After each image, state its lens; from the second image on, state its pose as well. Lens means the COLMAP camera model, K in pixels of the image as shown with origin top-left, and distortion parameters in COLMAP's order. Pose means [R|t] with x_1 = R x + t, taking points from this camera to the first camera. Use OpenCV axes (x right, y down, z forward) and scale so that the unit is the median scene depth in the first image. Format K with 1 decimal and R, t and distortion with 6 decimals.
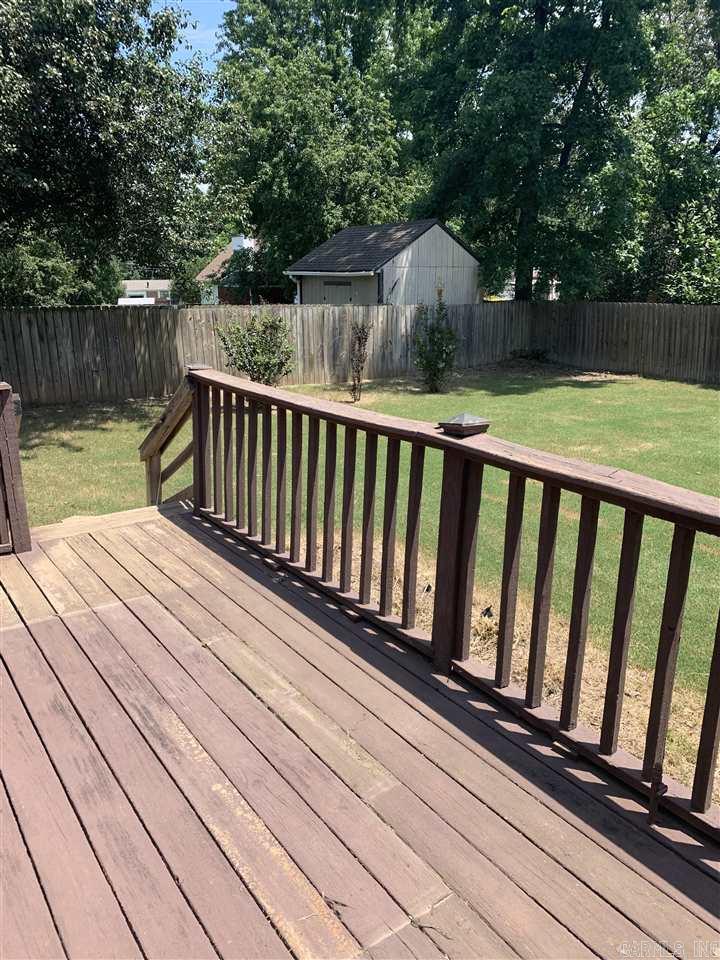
lens RADIAL K [[729.0, 0, 356.8], [0, 729.0, 481.1], [0, 0, 1]] dist [0.008508, -0.023263]
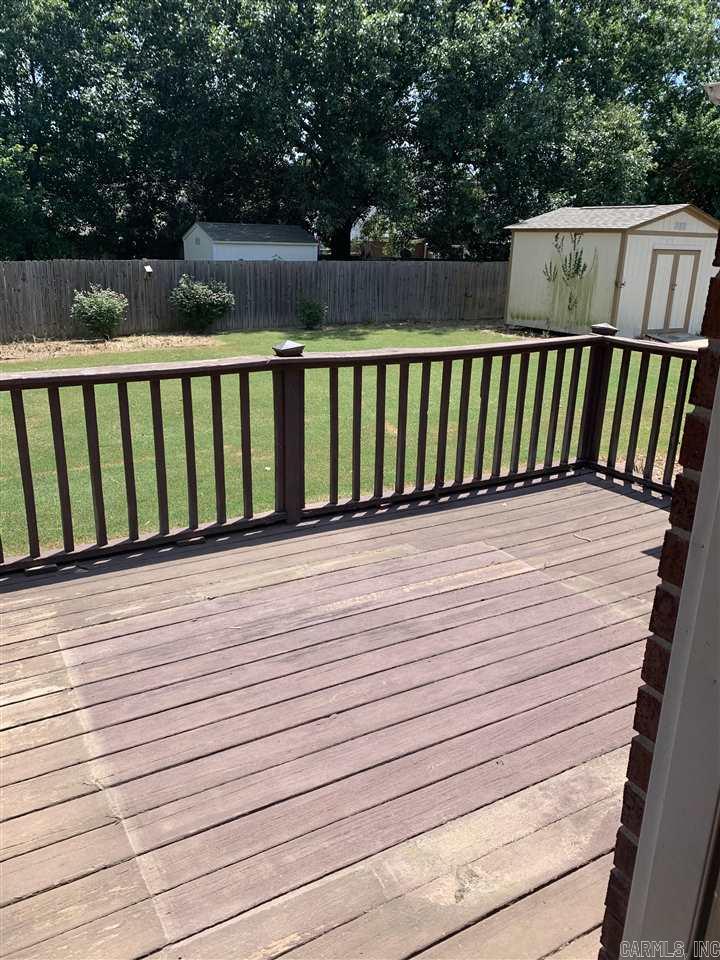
lens RADIAL K [[729.0, 0, 355.7], [0, 729.0, 480.0], [0, 0, 1]] dist [0.008508, -0.023263]
pose [[0.087284, -0.295455, 0.951361, -1.345716], [0.255370, 0.929730, 0.265308, -0.188292], [-0.962896, 0.219791, 0.156601, 0.699404]]
